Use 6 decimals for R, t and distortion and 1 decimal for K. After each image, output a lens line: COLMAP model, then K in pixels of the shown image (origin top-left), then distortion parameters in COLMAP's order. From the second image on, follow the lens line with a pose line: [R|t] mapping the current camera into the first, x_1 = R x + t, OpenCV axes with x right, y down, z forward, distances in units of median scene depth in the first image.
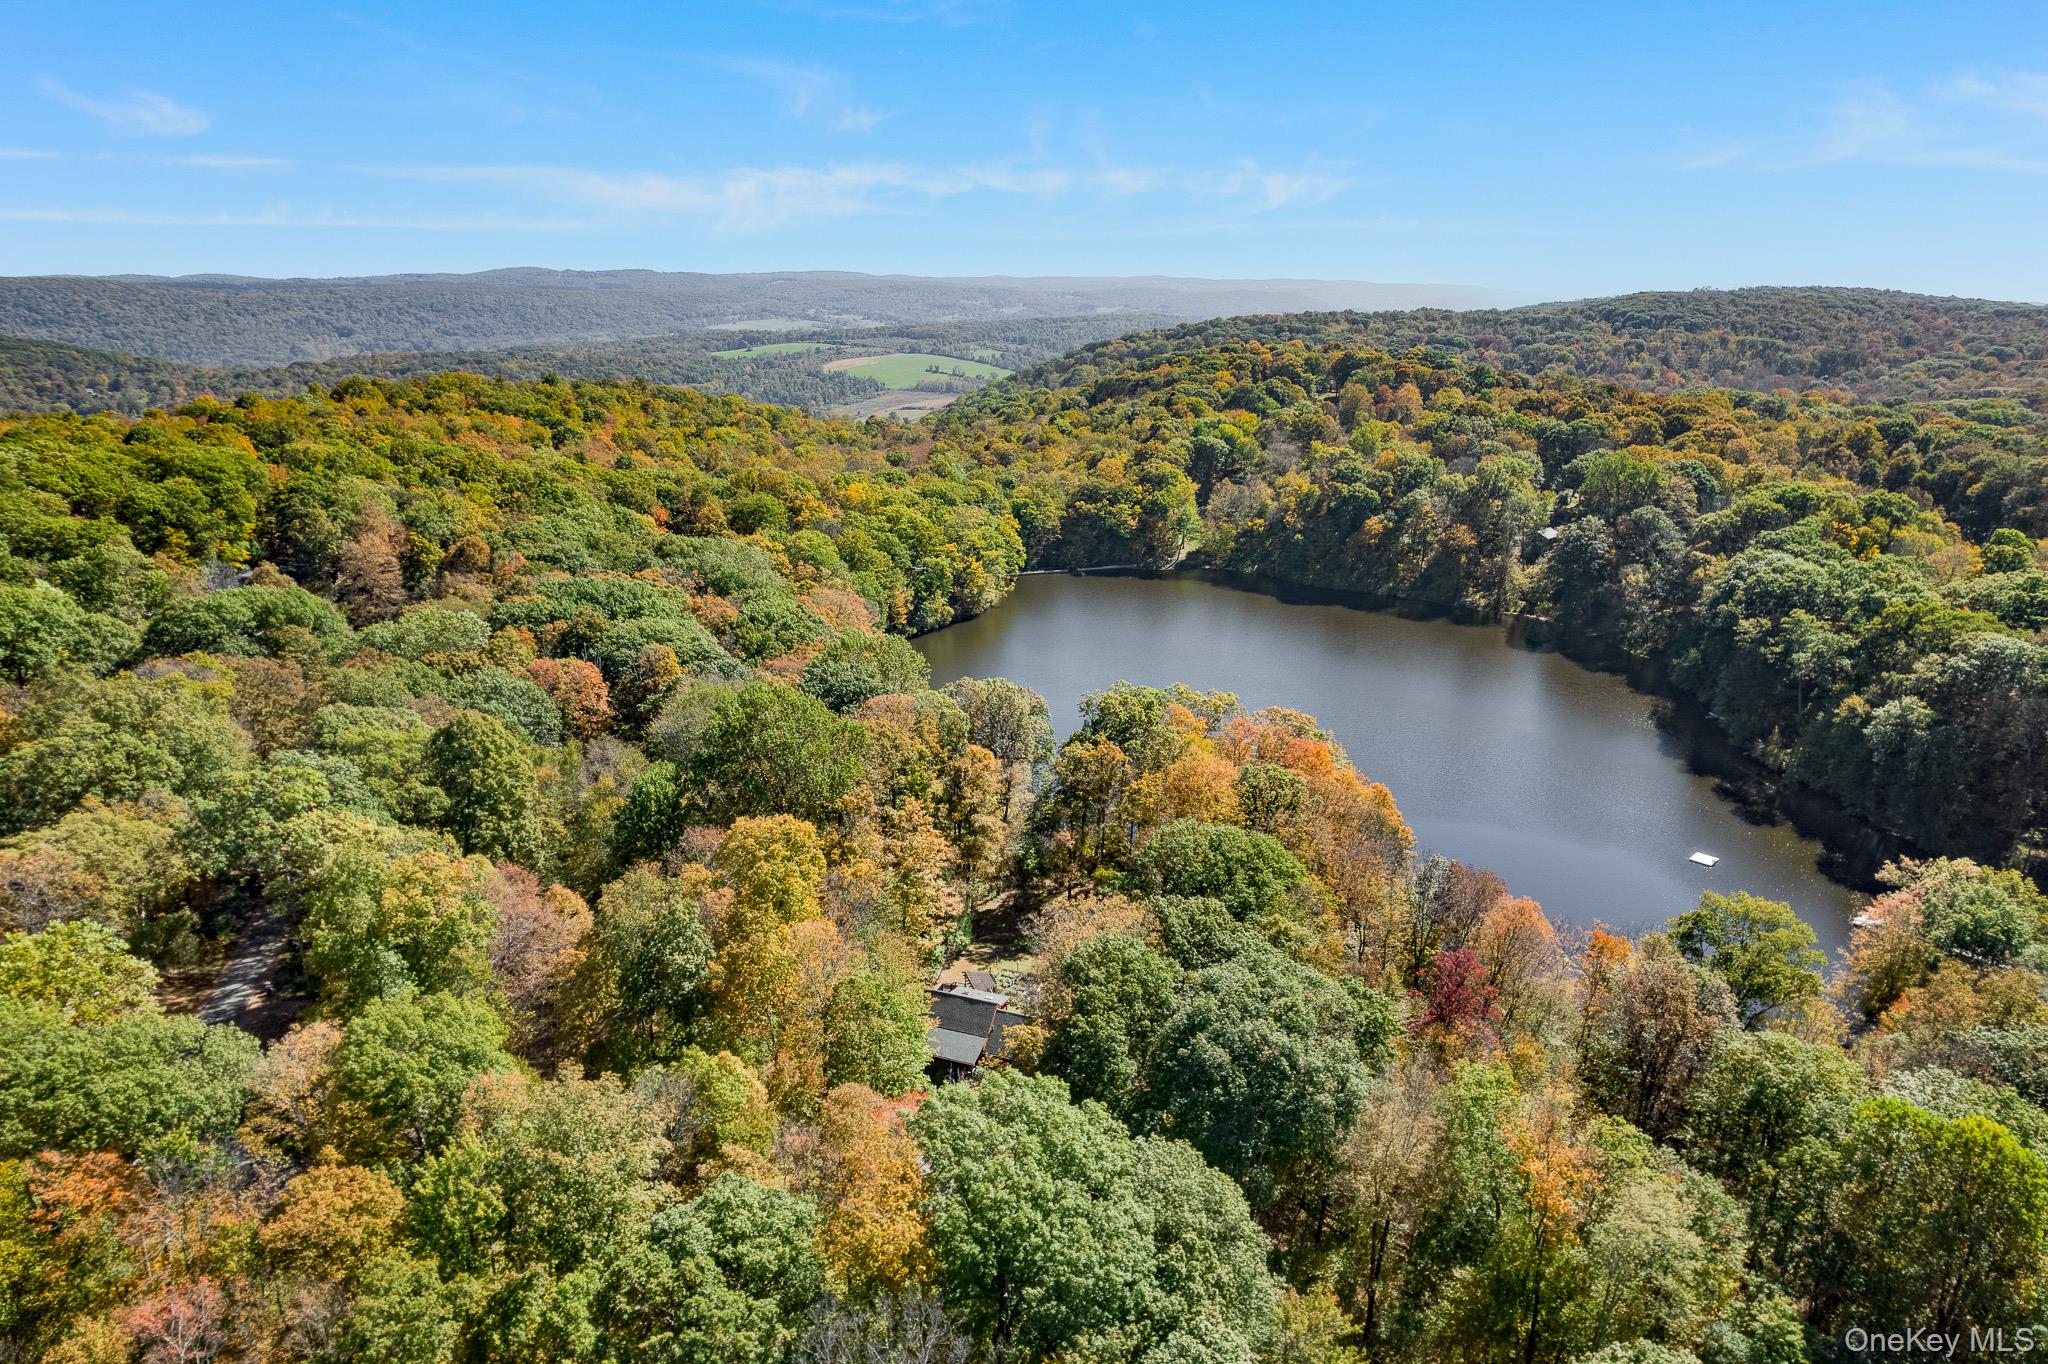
lens RADIAL K [[1308.6, 0, 1054.7], [0, 1308.6, 677.8], [0, 0, 1]] dist [-0.077500, 0.068106]
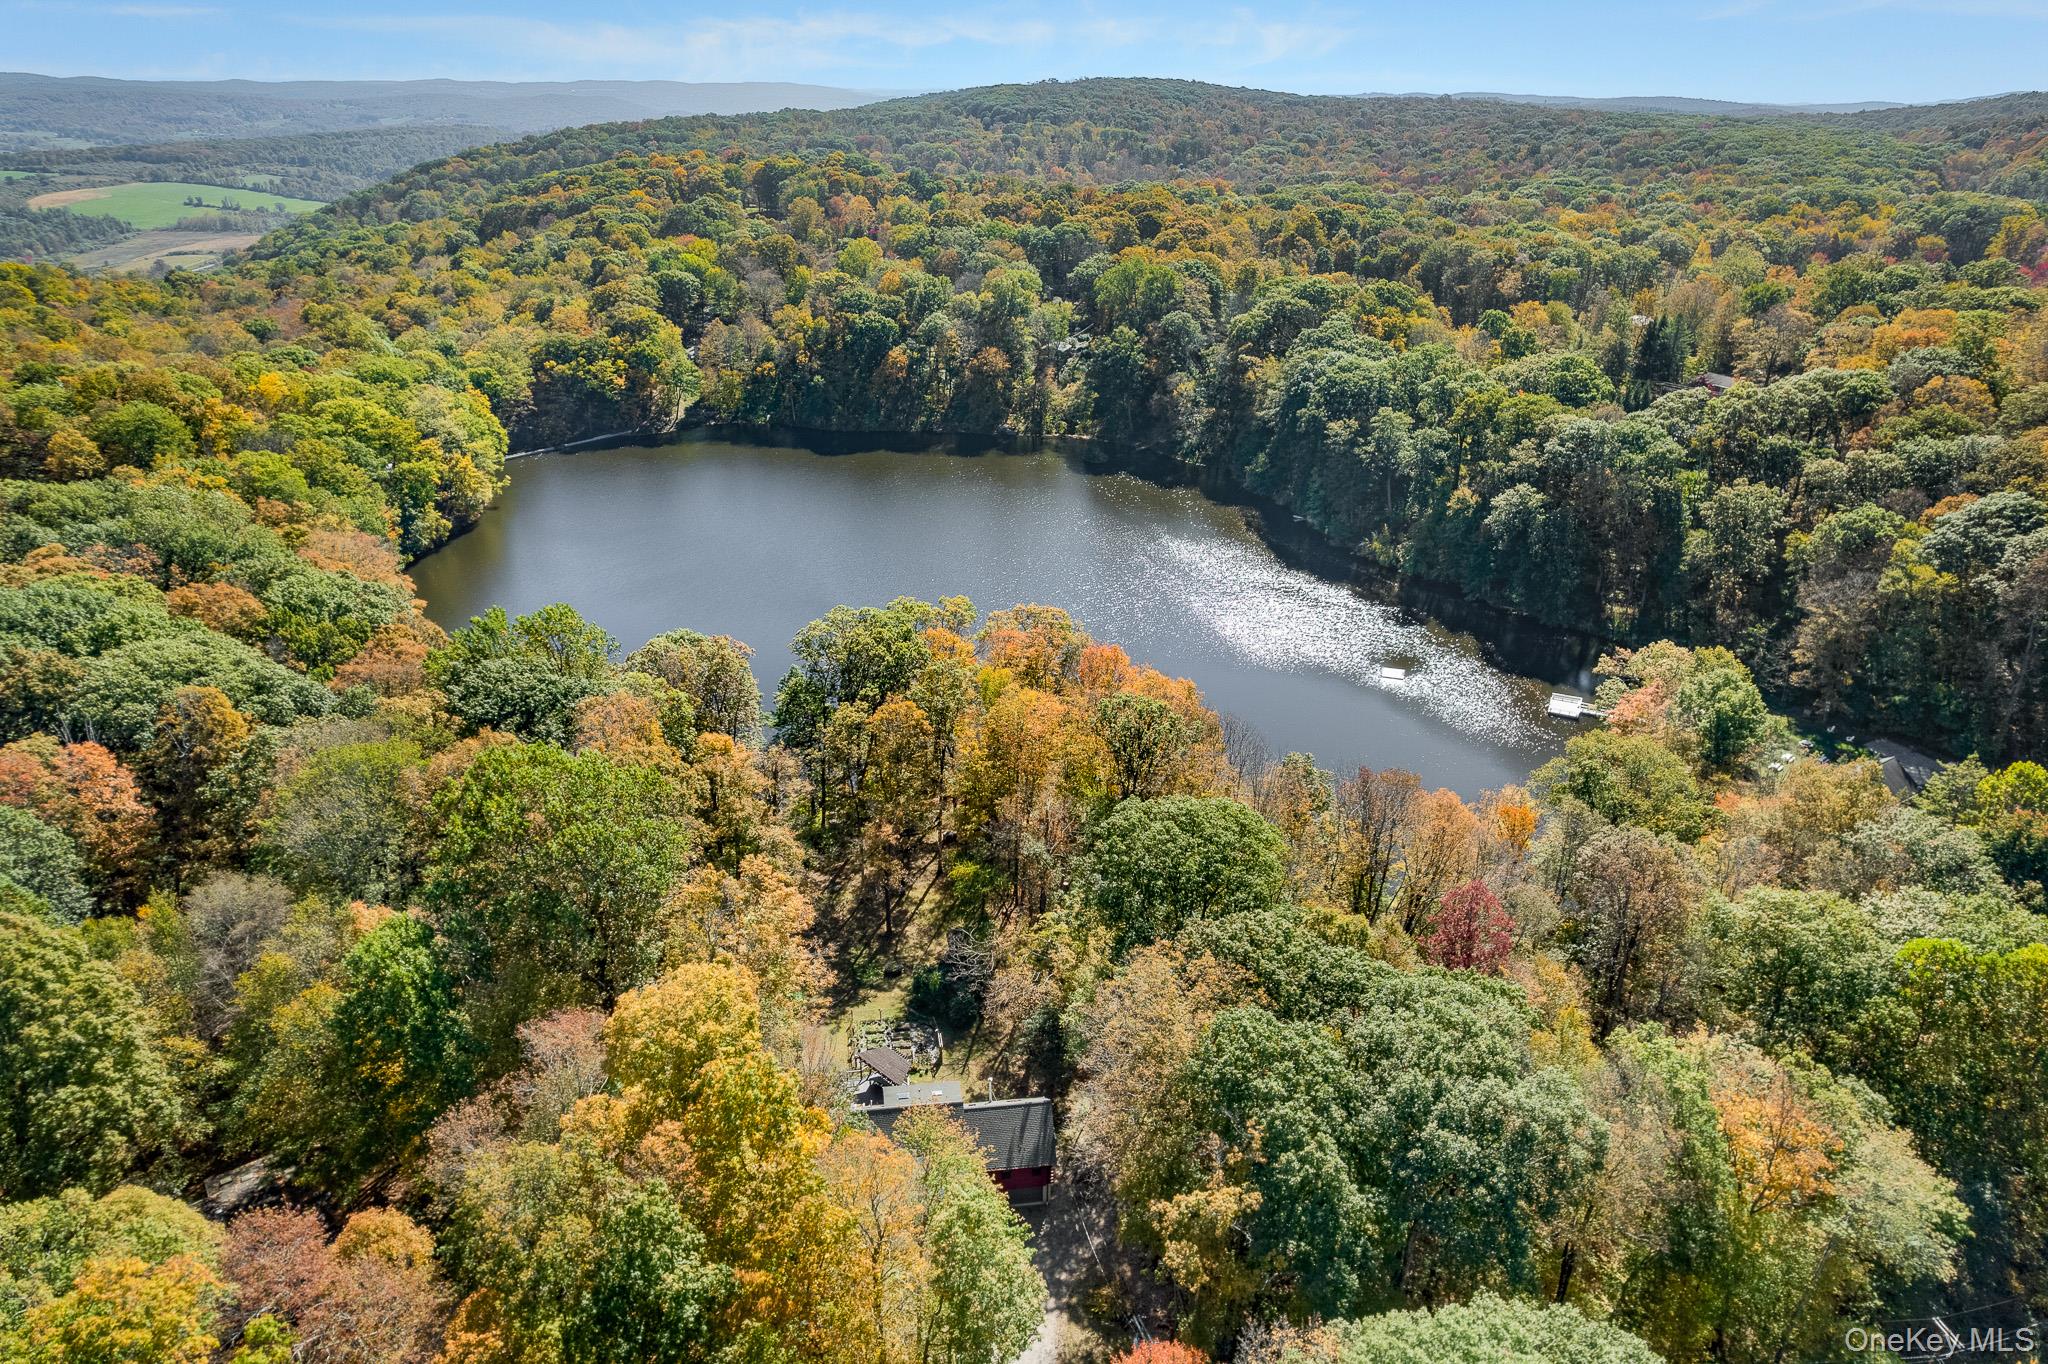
lens RADIAL K [[1308.6, 0, 1054.7], [0, 1308.6, 677.8], [0, 0, 1]] dist [-0.077500, 0.068106]
pose [[0.886247, -0.199012, 0.418282, -0.080611], [0.139706, 0.975792, 0.168260, -0.032714], [-0.441642, -0.090683, 0.892597, 0.102483]]
